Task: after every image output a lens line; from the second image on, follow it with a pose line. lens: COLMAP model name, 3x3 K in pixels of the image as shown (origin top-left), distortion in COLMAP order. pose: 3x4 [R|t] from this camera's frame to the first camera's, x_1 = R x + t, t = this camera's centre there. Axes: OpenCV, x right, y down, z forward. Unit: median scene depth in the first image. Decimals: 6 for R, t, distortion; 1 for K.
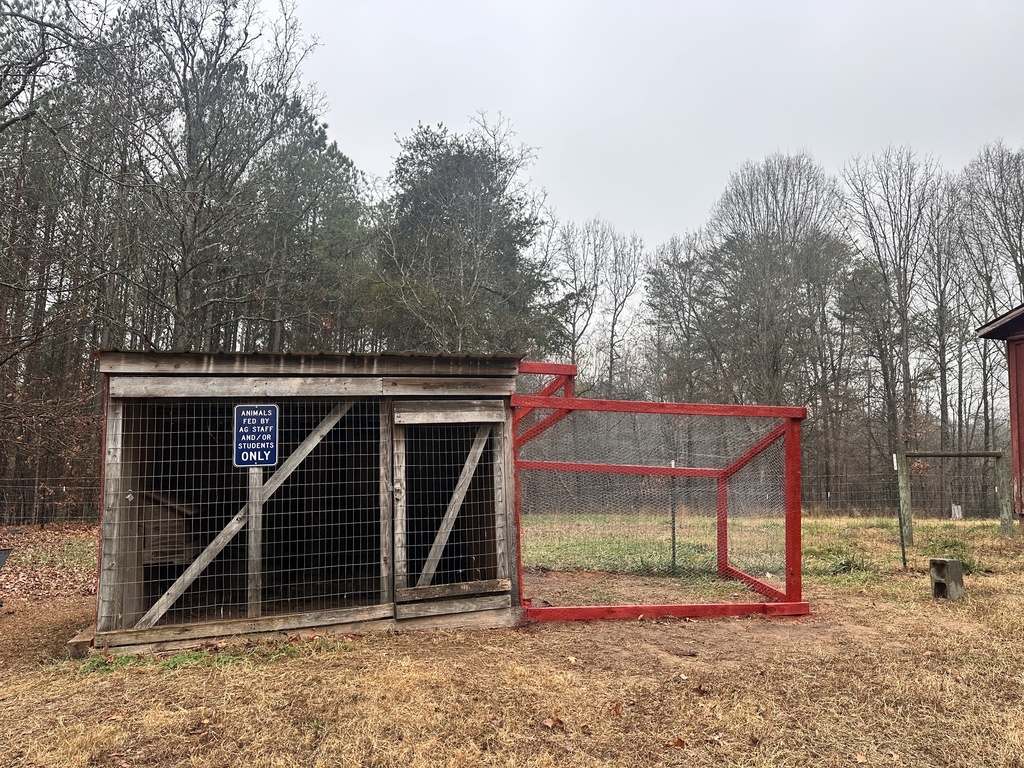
lens RADIAL K [[719.0, 0, 512.0], [0, 719.0, 384.0], [0, 0, 1]] dist [-0.023216, 0.002326]
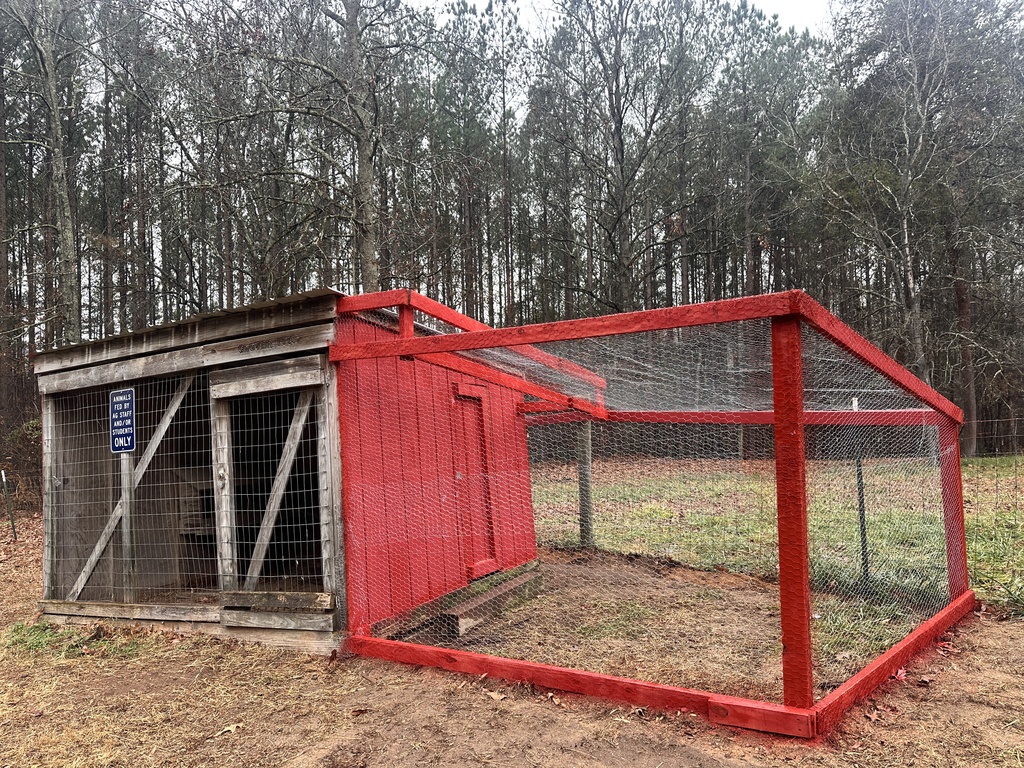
lens RADIAL K [[719.0, 0, 512.0], [0, 719.0, 384.0], [0, 0, 1]] dist [-0.023216, 0.002326]
pose [[0.717112, -0.069998, -0.693434, 0.682415], [0.139099, 0.989301, 0.043984, 0.050640], [0.682936, -0.127997, 0.719177, 0.638667]]
